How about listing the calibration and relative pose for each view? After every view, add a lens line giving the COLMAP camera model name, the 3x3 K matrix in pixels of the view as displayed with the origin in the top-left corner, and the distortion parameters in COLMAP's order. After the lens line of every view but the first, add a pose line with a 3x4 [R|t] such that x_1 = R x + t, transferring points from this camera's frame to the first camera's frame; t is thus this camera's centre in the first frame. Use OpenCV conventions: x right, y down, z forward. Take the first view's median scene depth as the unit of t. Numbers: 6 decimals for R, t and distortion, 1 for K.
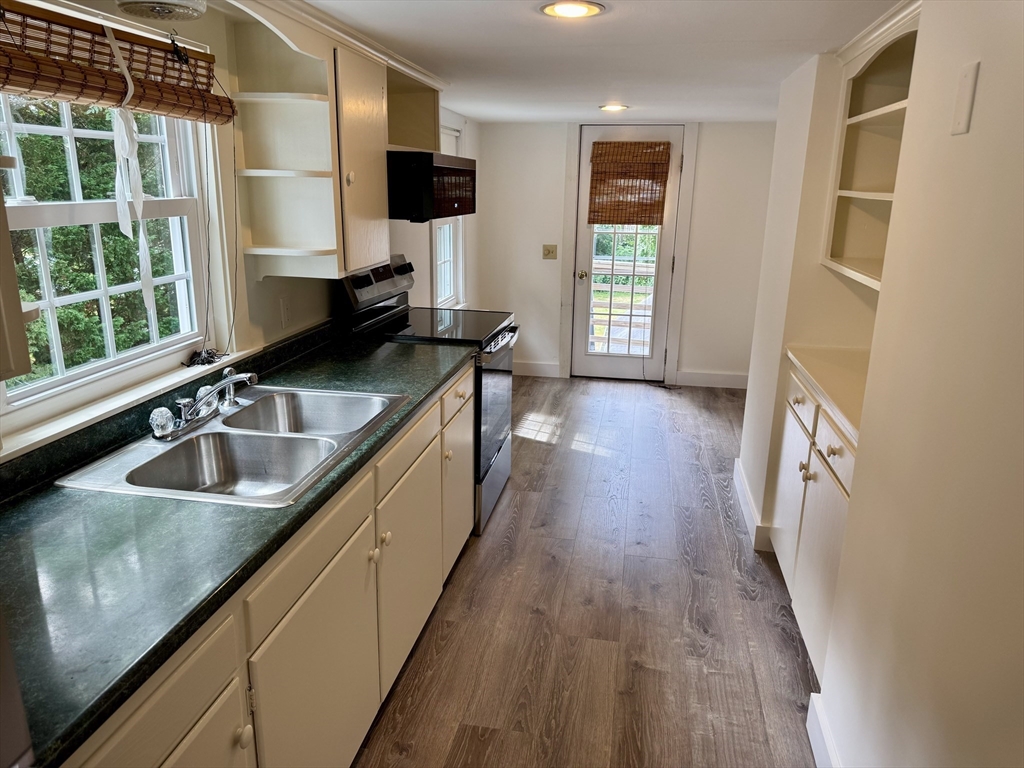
lens RADIAL K [[721.2, 0, 516.0], [0, 721.2, 383.0], [0, 0, 1]] dist [0.075651, -0.099096]
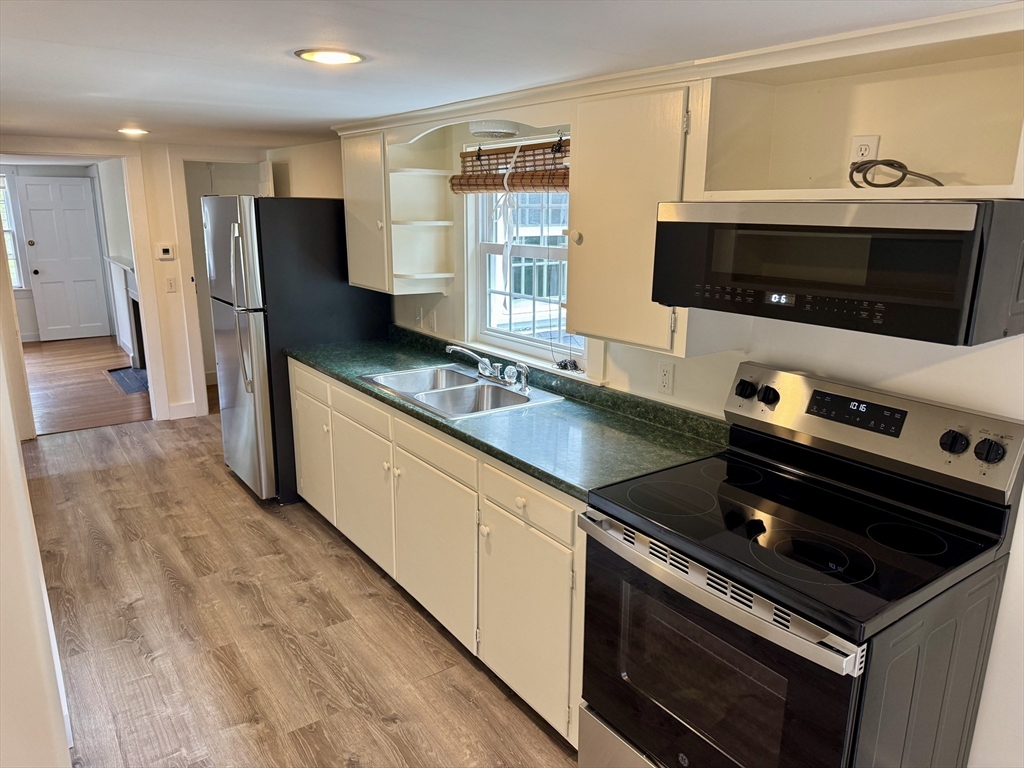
lens RADIAL K [[721.2, 0, 515.1], [0, 721.2, 386.6], [0, 0, 1]] dist [0.075651, -0.099096]
pose [[-0.698259, 0.147539, -0.700476, 0.350000], [-0.215354, 0.889904, 0.402110, -0.311122], [0.682684, 0.431628, -0.589610, 1.044232]]
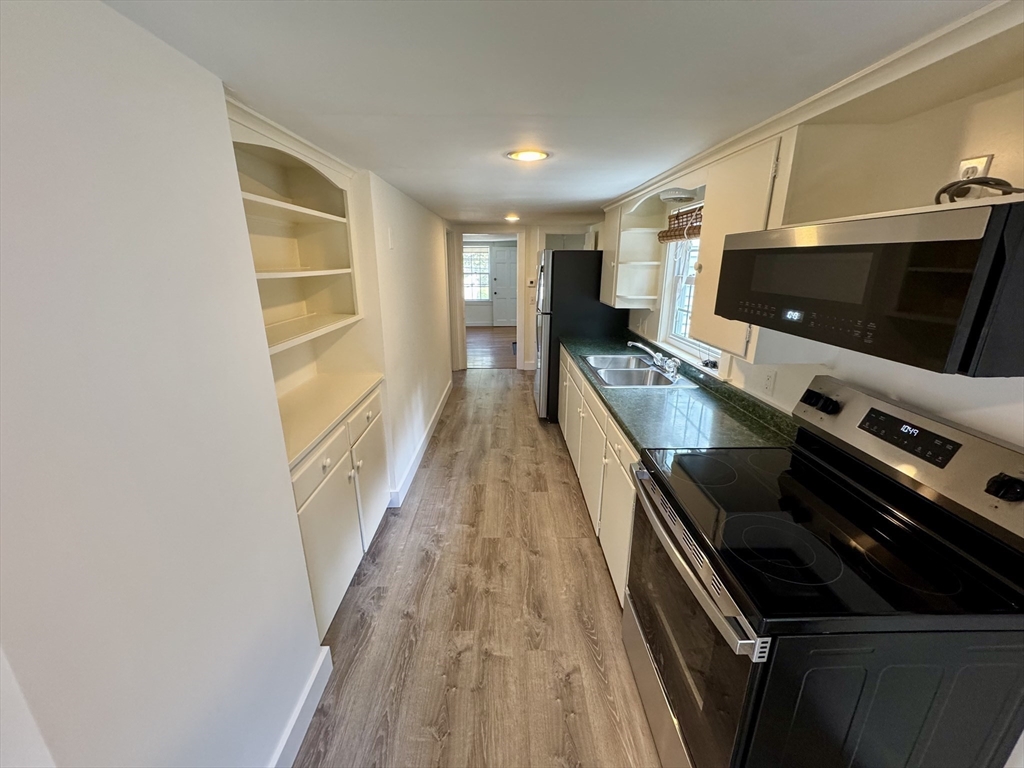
lens RADIAL K [[410.9, 0, 510.2], [0, 410.9, 383.4], [0, 0, 1]] dist [-0.004219, 0.001326]
pose [[-0.982418, 0.032768, -0.183797, 0.162533], [-0.070028, 0.847921, 0.525478, -0.308284], [0.173064, 0.529110, -0.830718, 1.090058]]
